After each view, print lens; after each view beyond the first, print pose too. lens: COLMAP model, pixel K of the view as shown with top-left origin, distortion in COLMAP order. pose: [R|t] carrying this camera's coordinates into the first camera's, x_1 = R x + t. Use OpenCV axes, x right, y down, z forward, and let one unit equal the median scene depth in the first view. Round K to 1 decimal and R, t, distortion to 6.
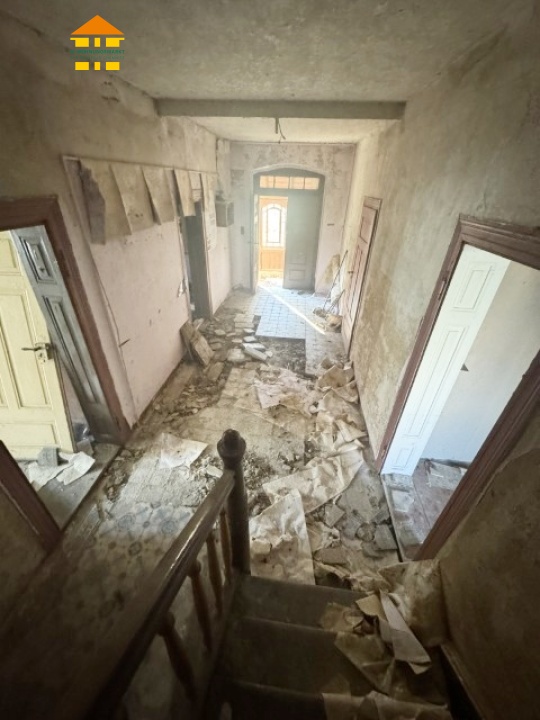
lens RADIAL K [[287.4, 0, 270.4], [0, 287.4, 358.7], [0, 0, 1]] dist [0.001684, 0.000703]
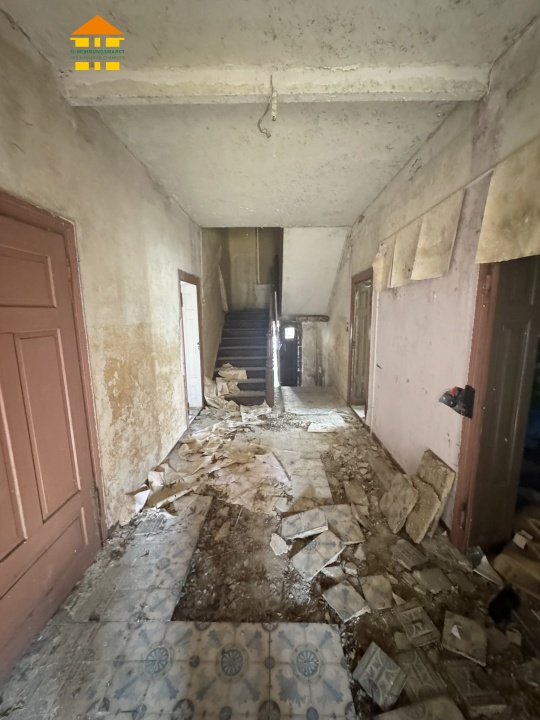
lens RADIAL K [[287.4, 0, 273.0], [0, 287.4, 361.7], [0, 0, 1]] dist [0.001684, 0.000703]
pose [[-0.995139, -0.015821, -0.097204, 0.063953], [-0.075571, 0.755569, 0.650695, -0.649939], [0.063150, 0.654878, -0.753092, 1.436592]]
